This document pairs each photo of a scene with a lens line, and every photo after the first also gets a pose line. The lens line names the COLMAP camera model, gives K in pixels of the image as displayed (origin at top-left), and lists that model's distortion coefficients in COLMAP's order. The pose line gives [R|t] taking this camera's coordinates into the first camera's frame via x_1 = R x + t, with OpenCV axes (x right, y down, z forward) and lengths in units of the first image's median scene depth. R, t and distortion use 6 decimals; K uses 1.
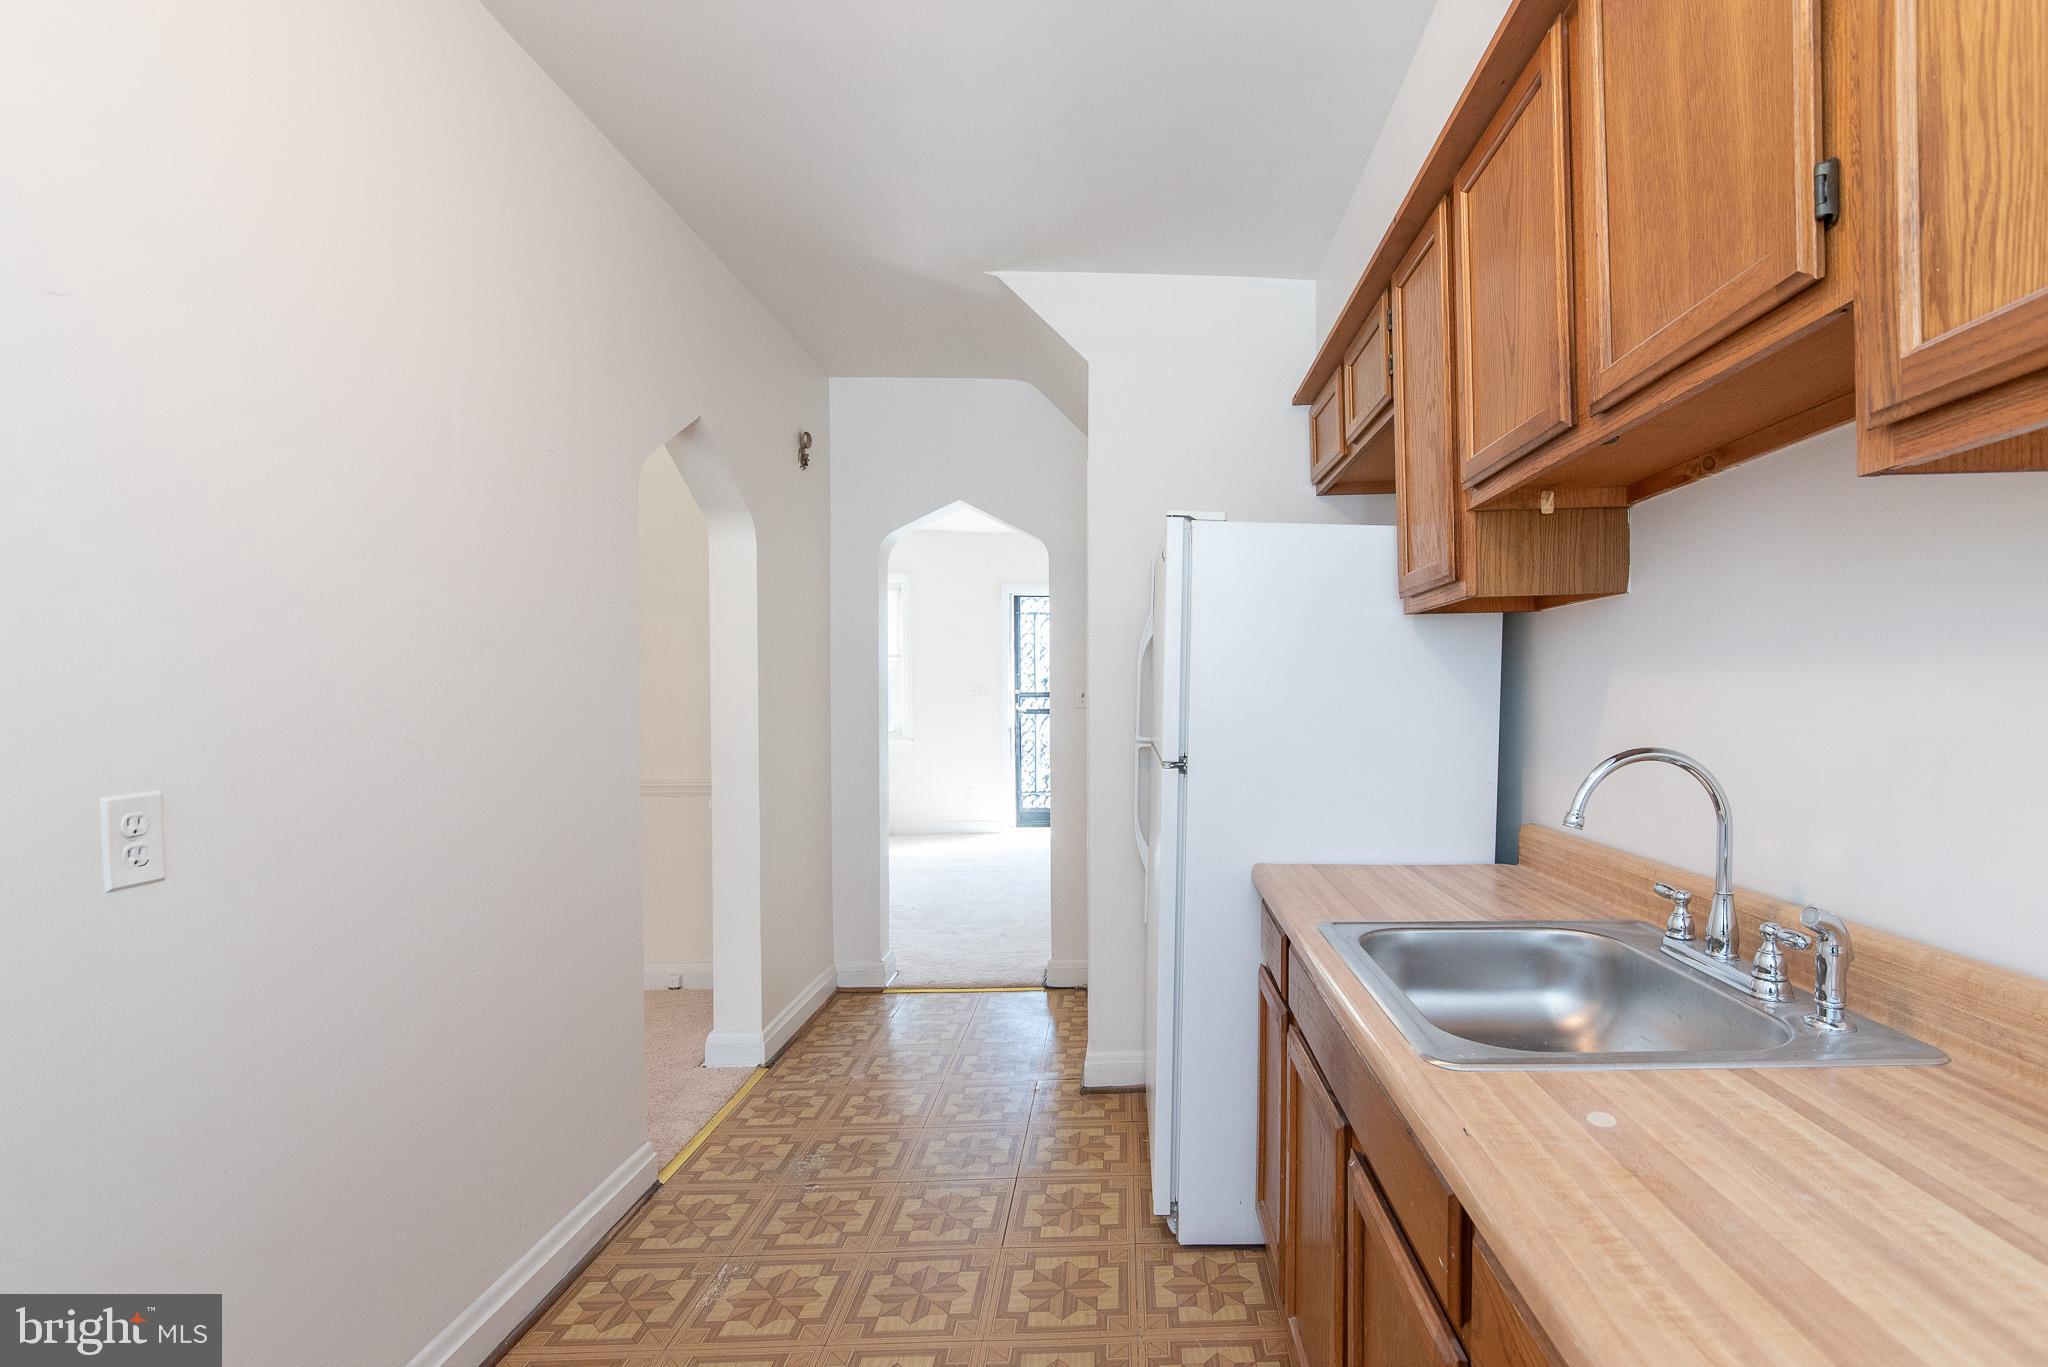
lens RADIAL K [[946.5, 0, 1104.9], [0, 946.5, 709.3], [0, 0, 1]] dist [-0.007632, 0.001248]
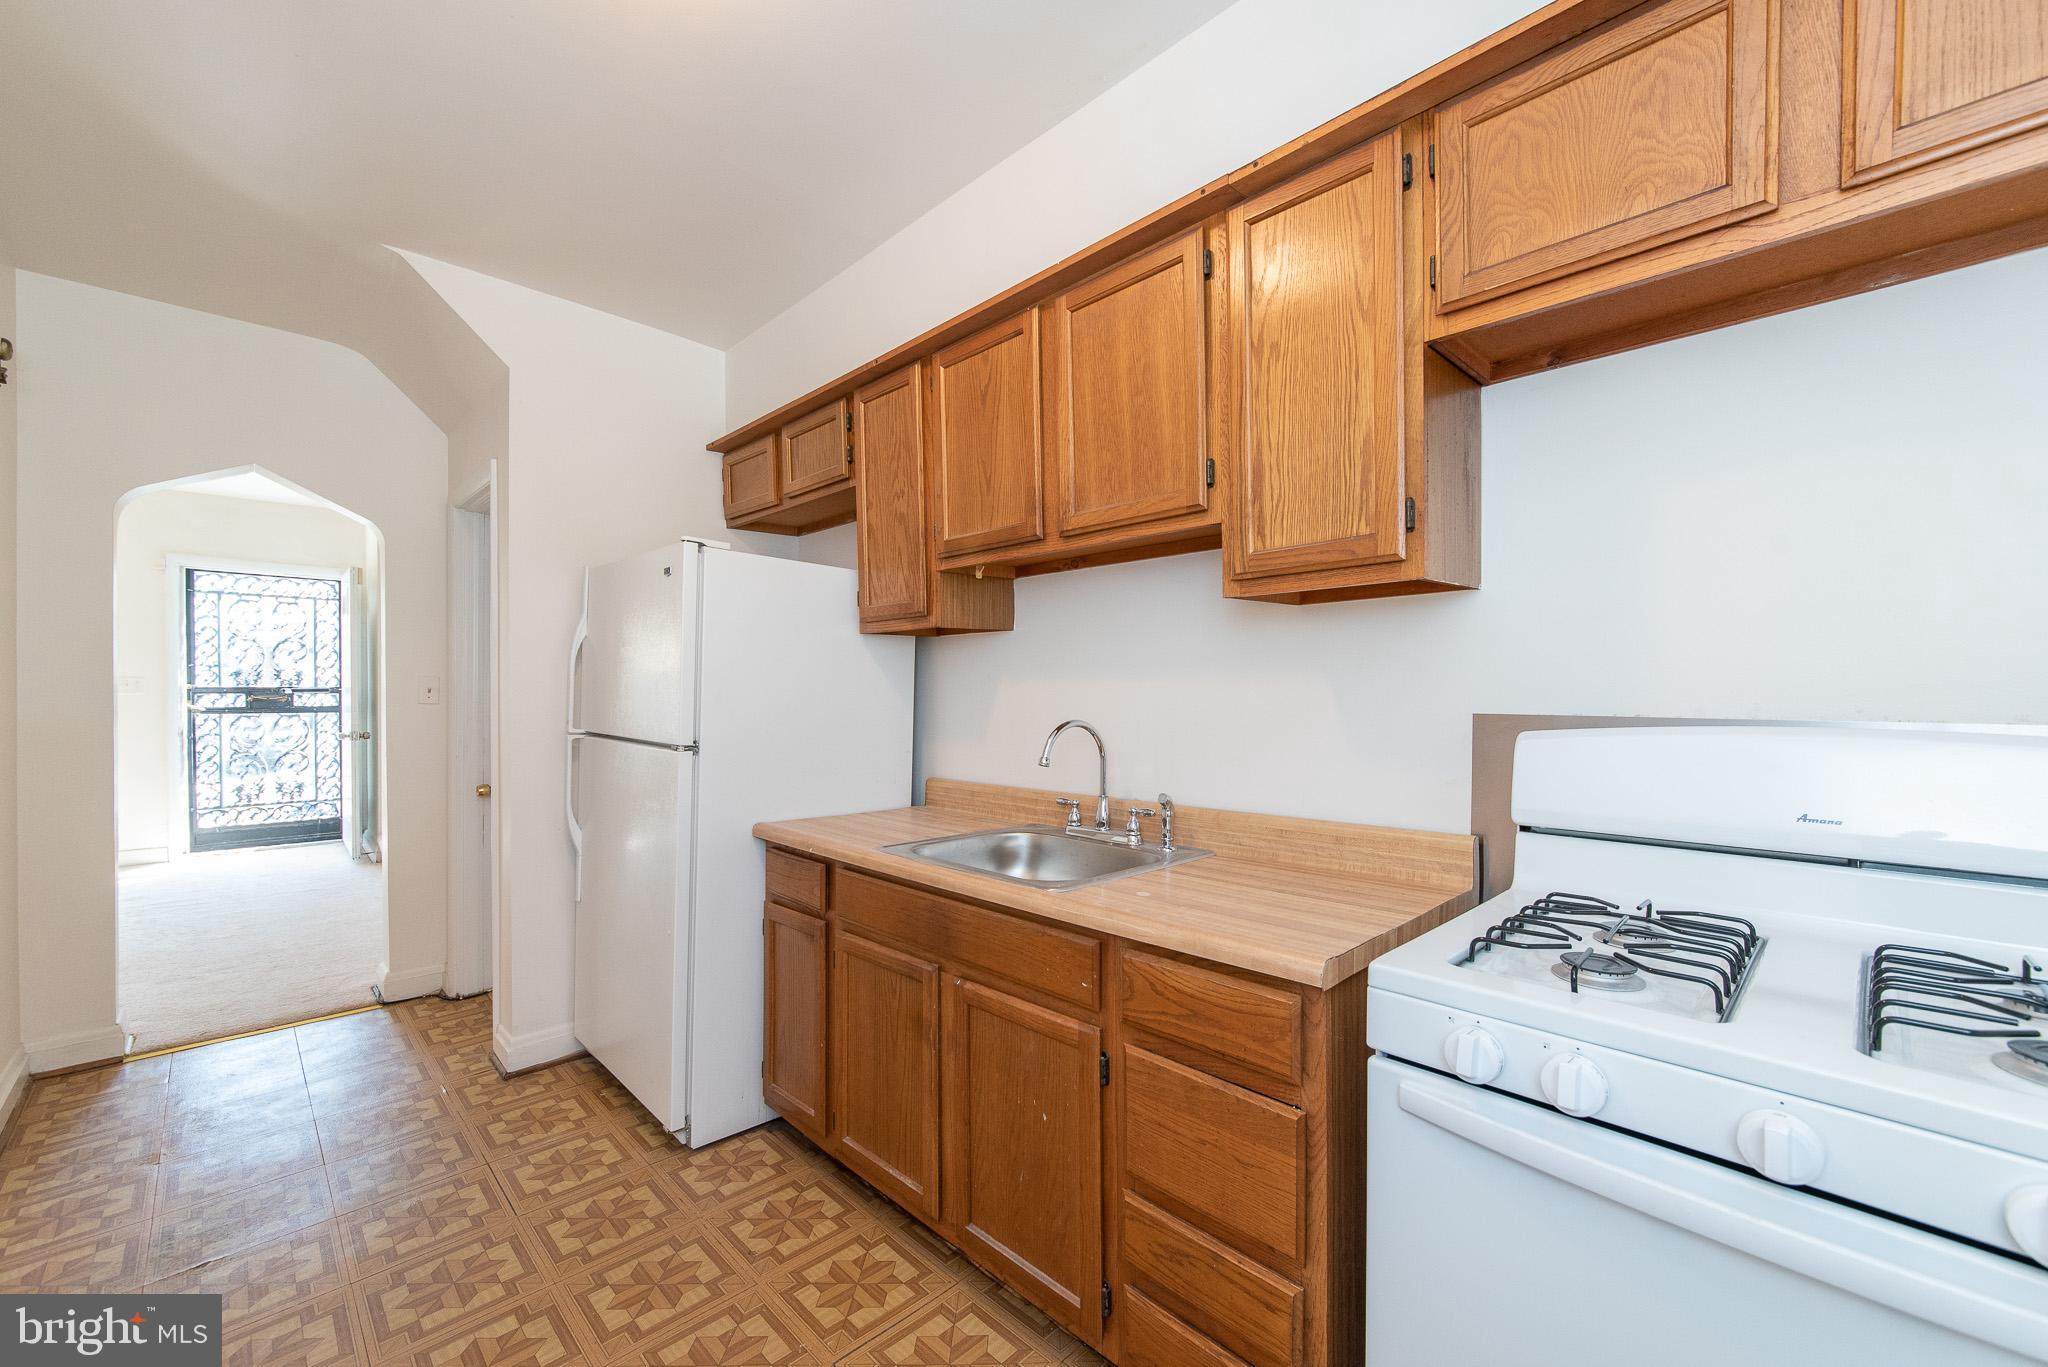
lens RADIAL K [[818.5, 0, 1028.5], [0, 818.5, 694.8], [0, 0, 1]] dist [-0.002112, -0.000069]
pose [[0.733172, 0.003842, 0.680033, -0.218224], [0.005551, 0.999917, -0.011635, 0.003844], [-0.680021, 0.012305, 0.733089, -0.038509]]
